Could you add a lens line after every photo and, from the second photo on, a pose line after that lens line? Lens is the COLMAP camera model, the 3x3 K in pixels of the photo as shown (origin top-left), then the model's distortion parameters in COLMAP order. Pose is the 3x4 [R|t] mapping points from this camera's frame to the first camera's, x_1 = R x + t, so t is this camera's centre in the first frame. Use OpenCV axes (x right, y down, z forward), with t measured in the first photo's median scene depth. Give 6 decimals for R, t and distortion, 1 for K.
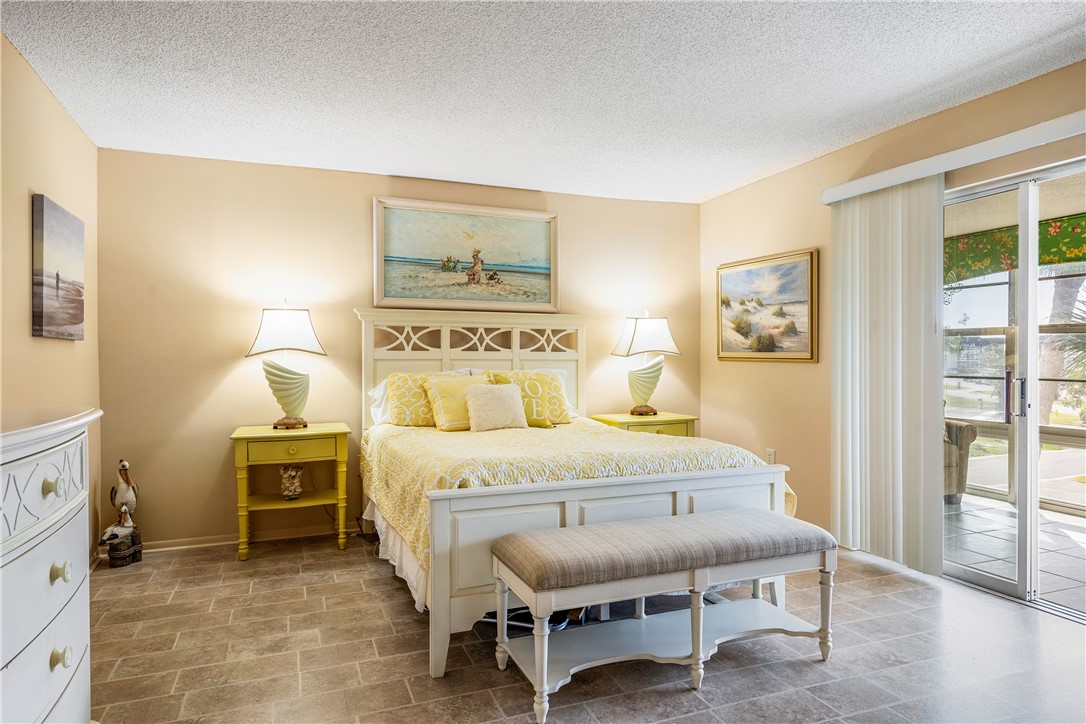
lens RADIAL K [[660.0, 0, 554.9], [0, 660.0, 359.5], [0, 0, 1]] dist [0.006486, 0.005271]
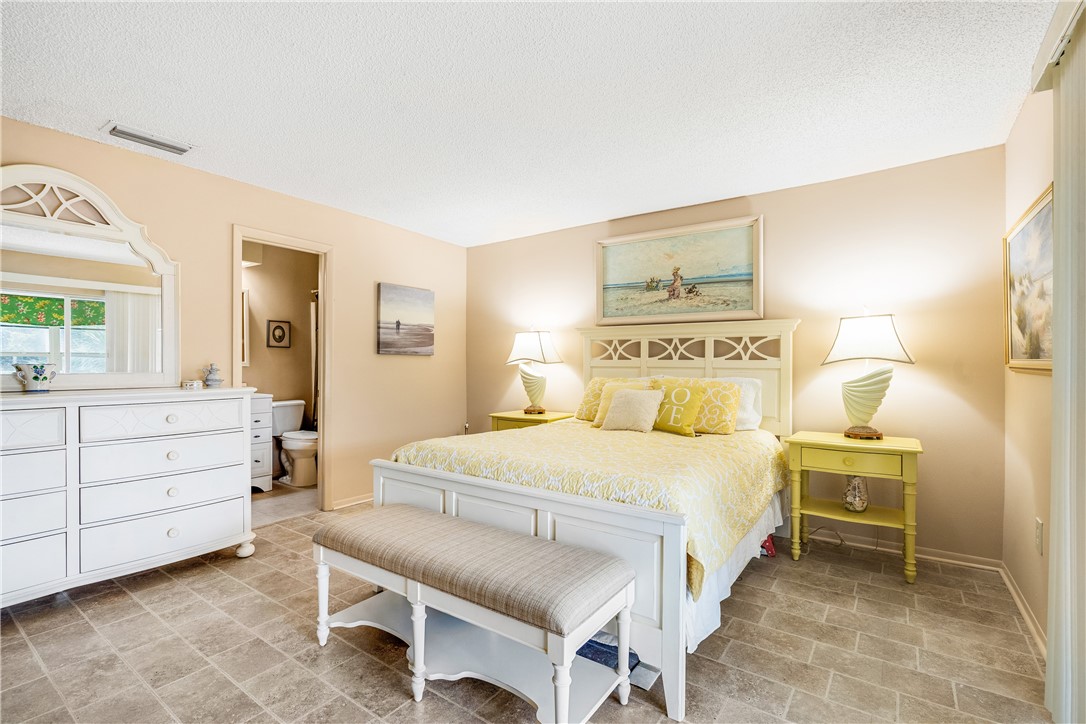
lens RADIAL K [[501.0, 0, 551.8], [0, 501.0, 364.5], [0, 0, 1]] dist [-0.004019, 0.002180]
pose [[0.537822, 0.003703, -0.843050, 0.480577], [-0.006718, 0.999977, 0.000106, -0.003683], [0.843032, 0.005607, 0.537835, 0.383929]]
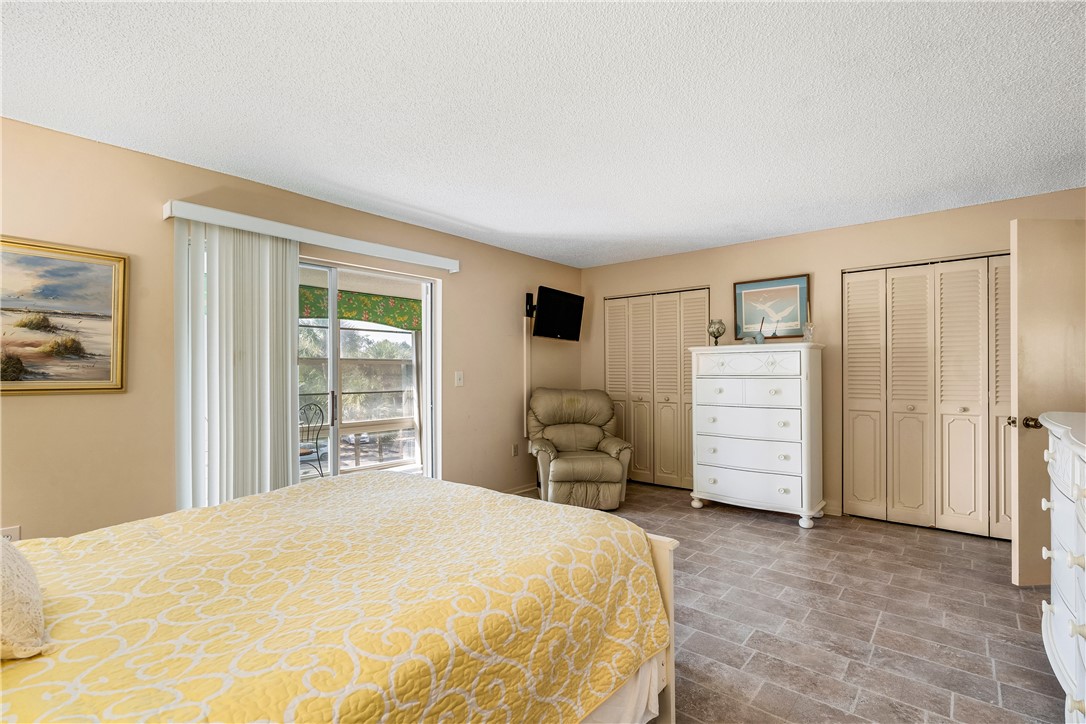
lens RADIAL K [[501.0, 0, 539.3], [0, 501.0, 367.7], [0, 0, 1]] dist [-0.004019, 0.002180]
pose [[-0.446989, 0.014990, 0.894414, -0.372843], [0.010864, 0.999877, -0.011328, -0.012976], [-0.894474, 0.004654, -0.447096, 0.758838]]
